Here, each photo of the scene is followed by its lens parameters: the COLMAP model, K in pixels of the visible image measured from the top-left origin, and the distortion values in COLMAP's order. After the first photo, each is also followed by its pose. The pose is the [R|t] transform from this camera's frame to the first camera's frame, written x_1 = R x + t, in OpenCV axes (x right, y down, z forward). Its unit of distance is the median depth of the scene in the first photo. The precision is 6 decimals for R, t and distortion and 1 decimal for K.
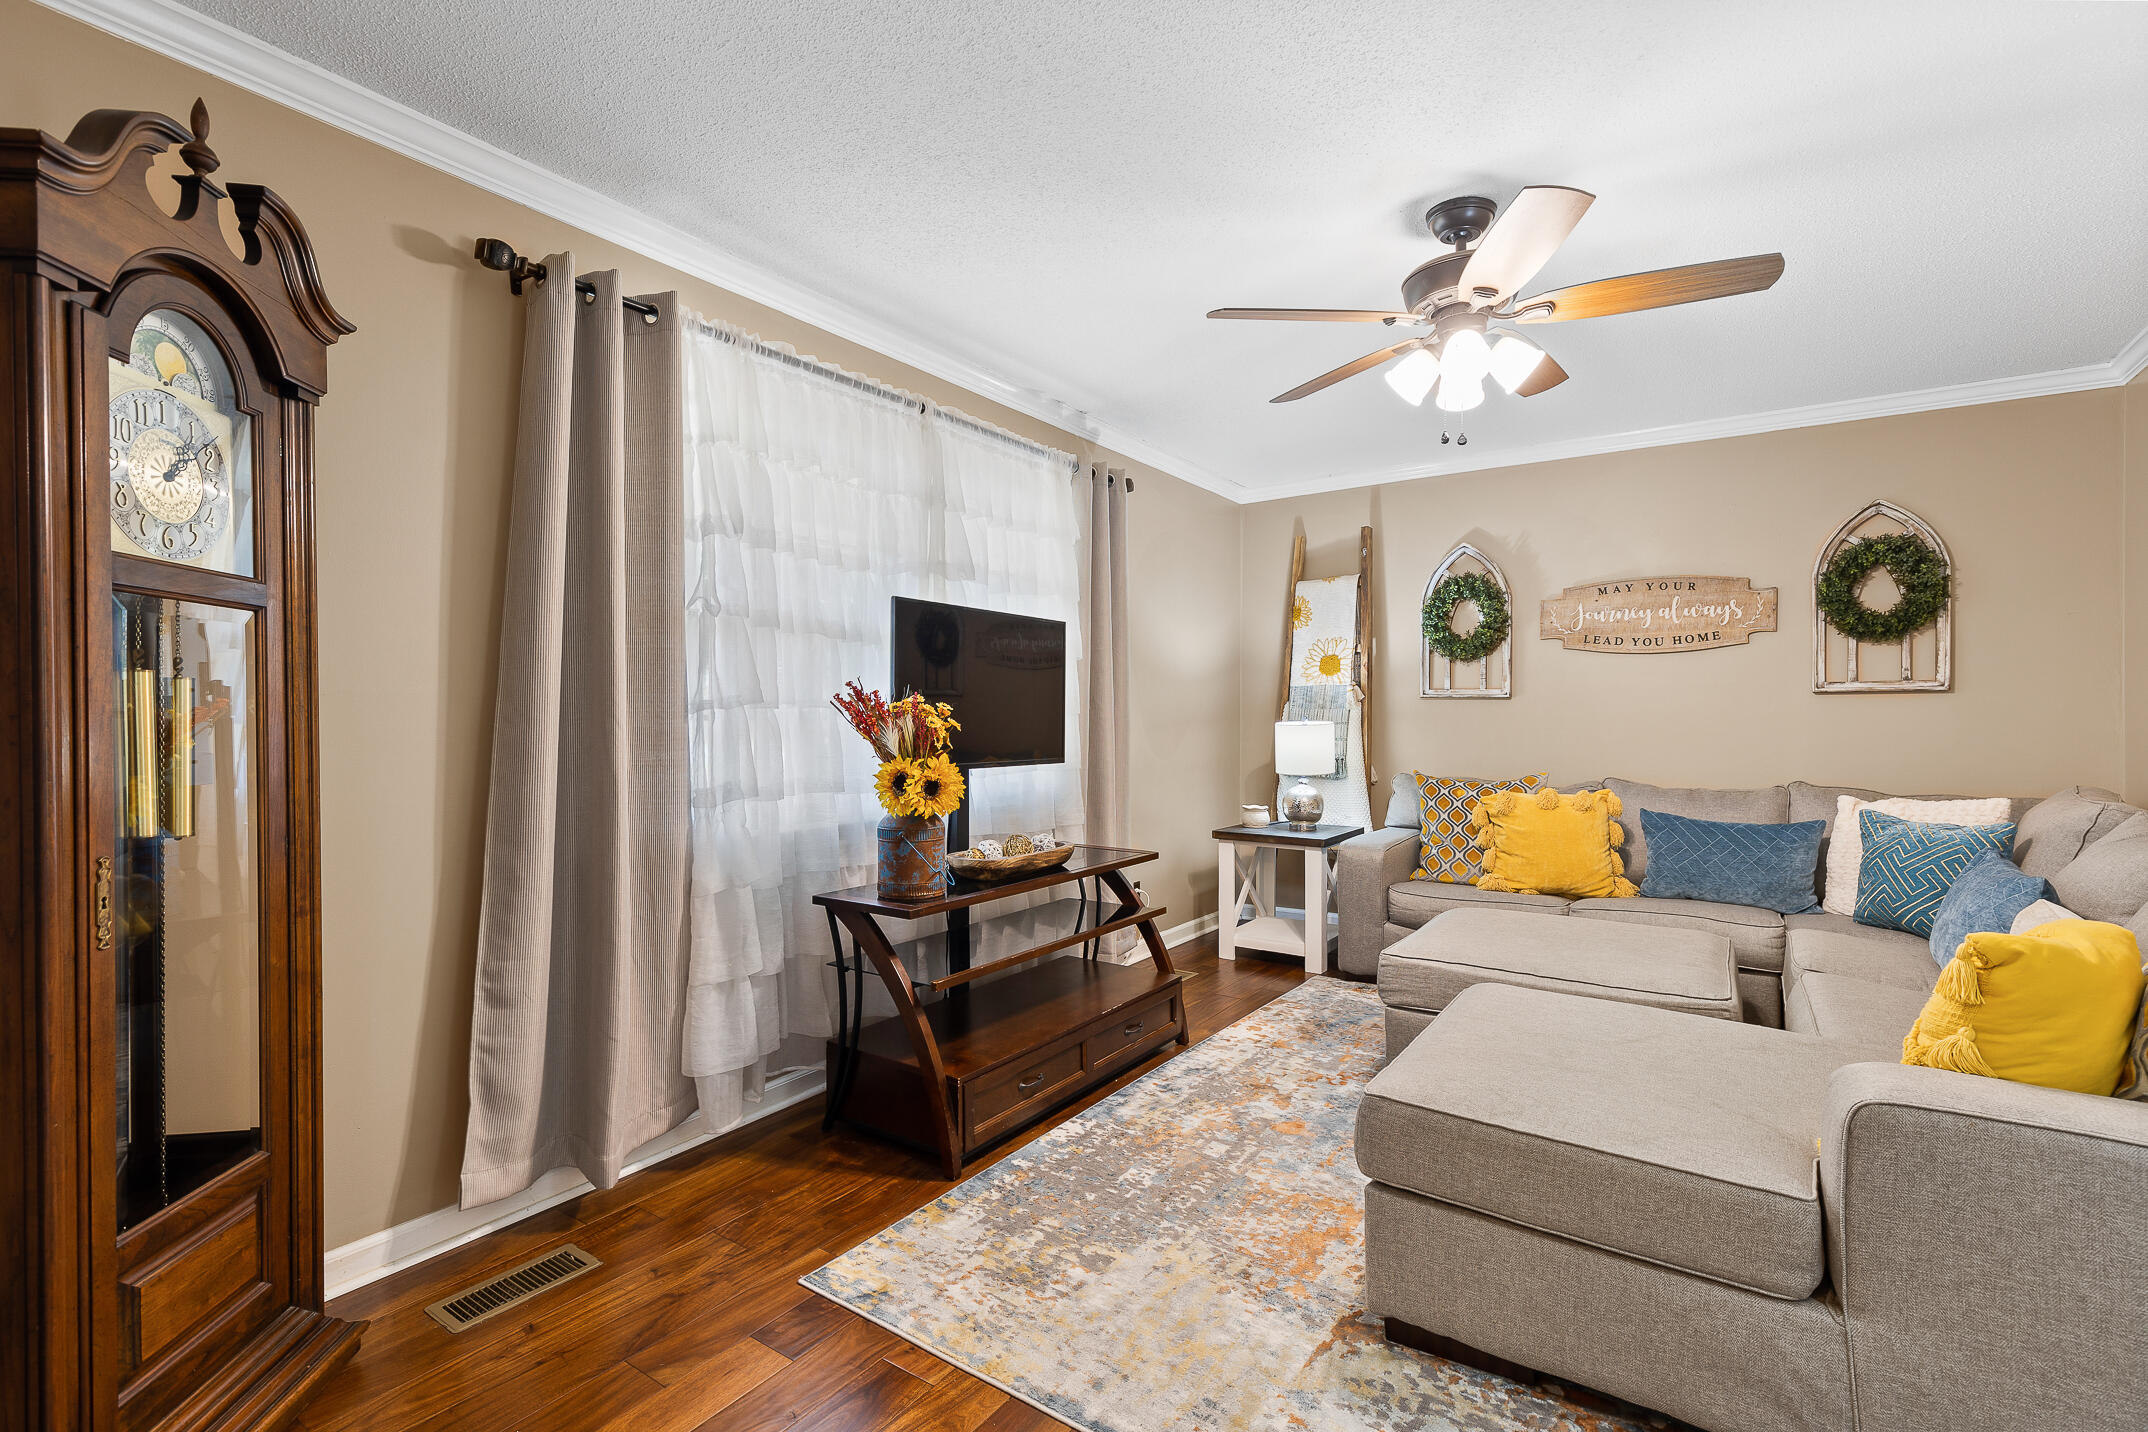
lens RADIAL K [[1000.2, 0, 1074.0], [0, 1000.2, 716.0], [0, 0, 1]] dist [0.013788, -0.001422]
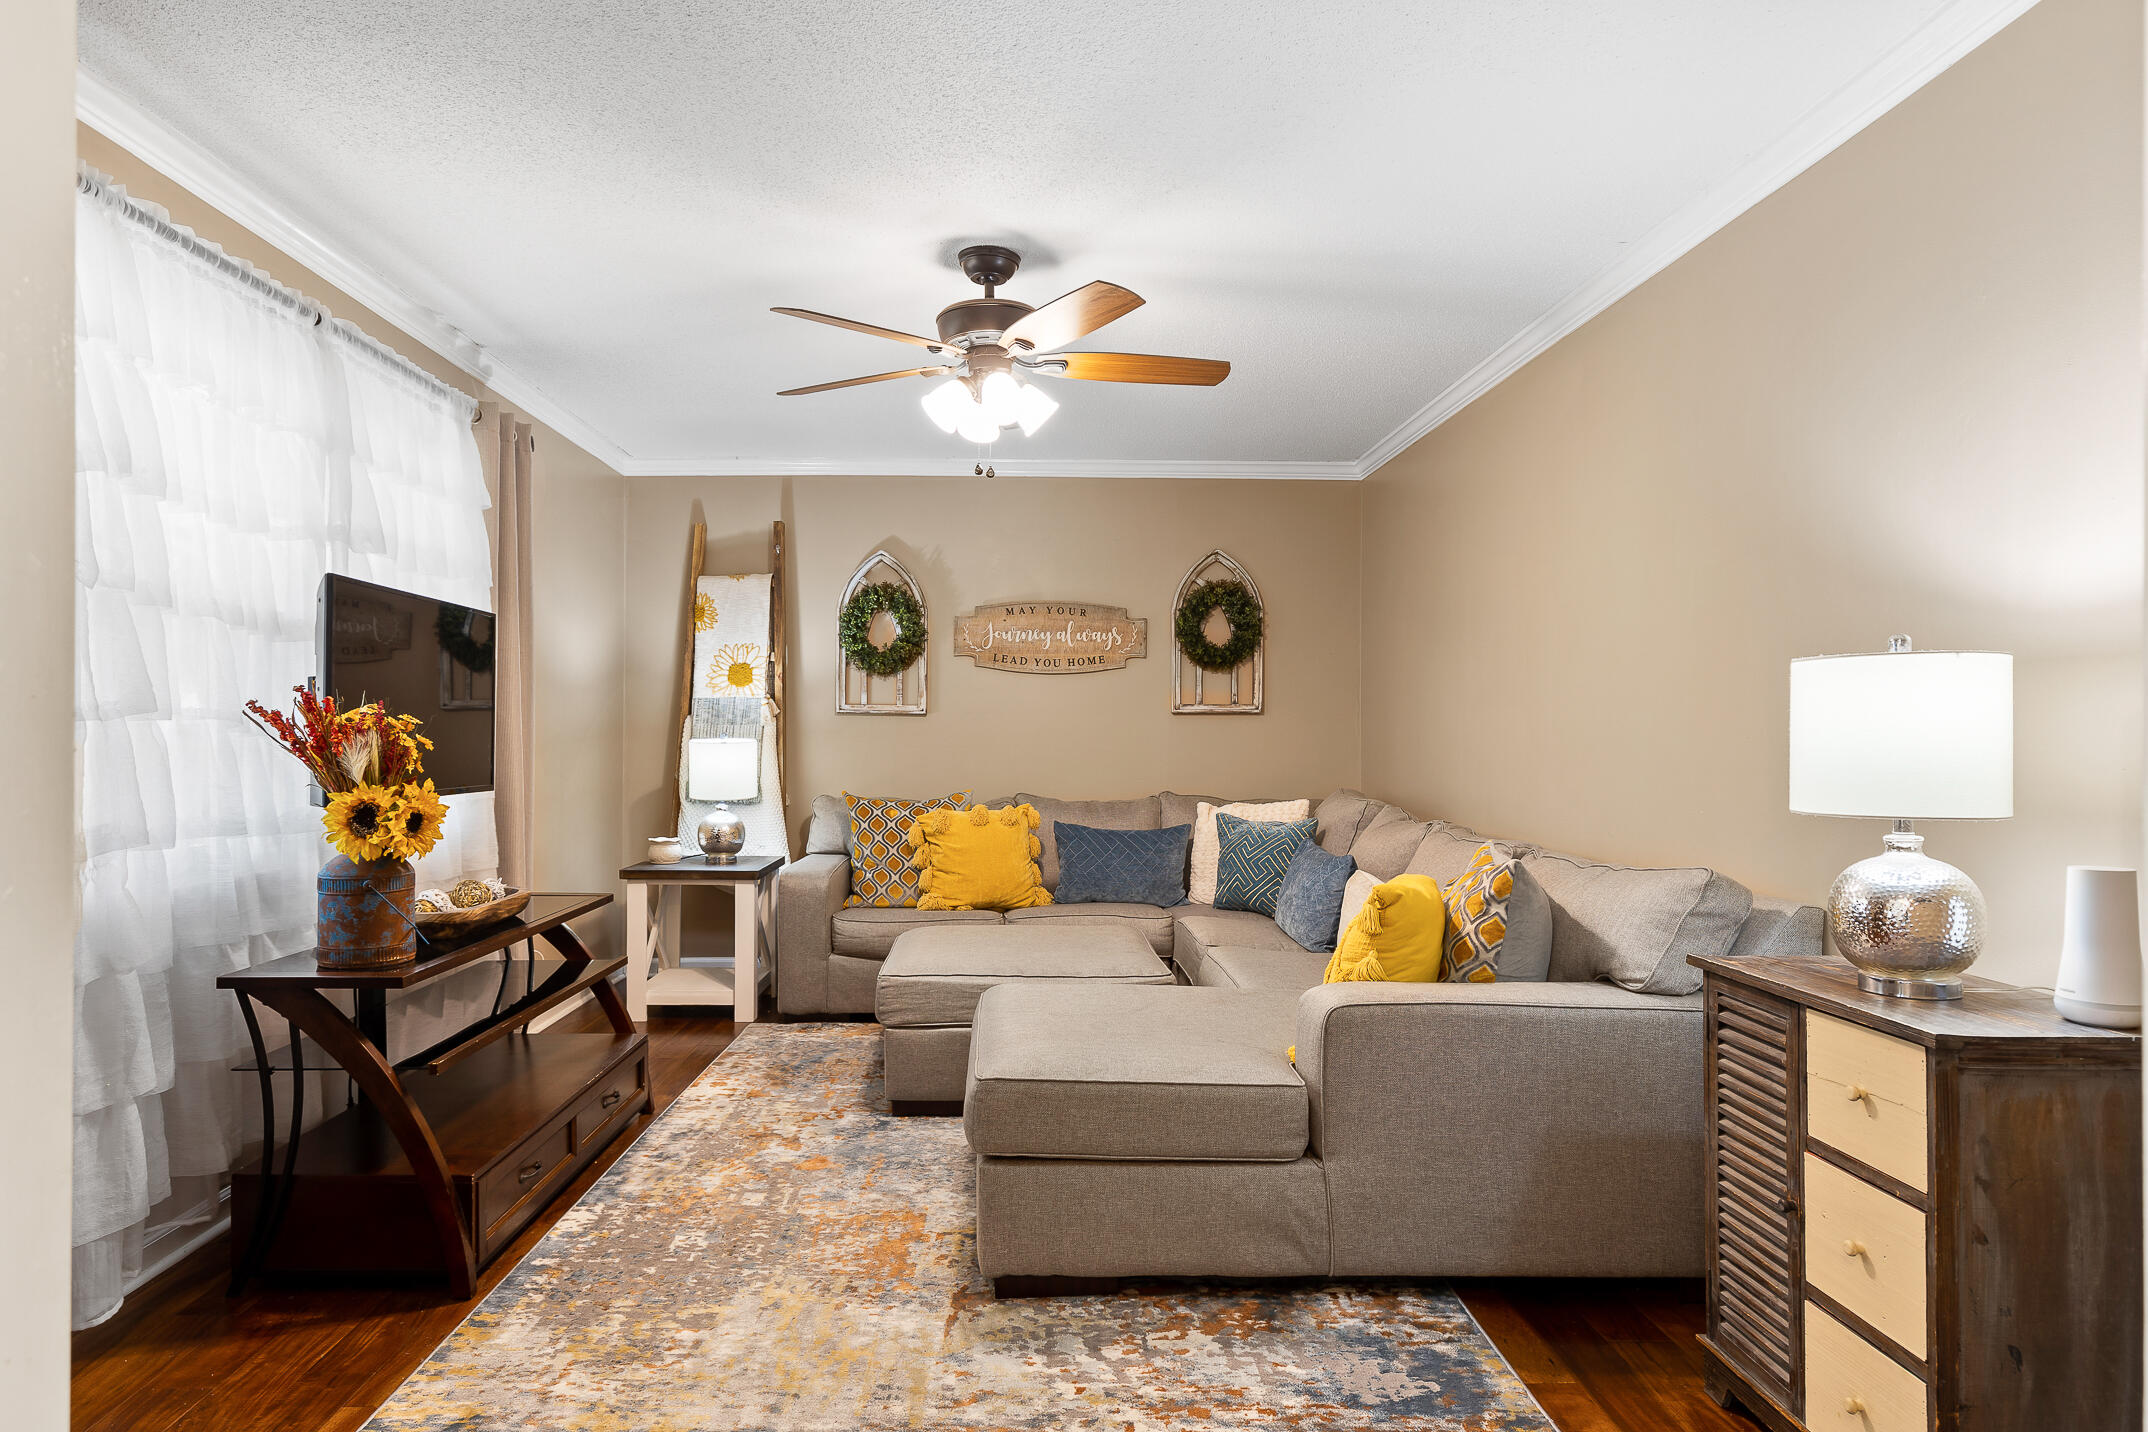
lens RADIAL K [[1241.6, 0, 1071.6], [0, 1241.6, 734.6], [0, 0, 1]] dist [0.023353, -0.001675]
pose [[0.807976, 0.002198, 0.589211, -0.265532], [-0.003318, 0.999994, 0.000819, -0.000167], [-0.589206, -0.002617, 0.807979, -0.093525]]
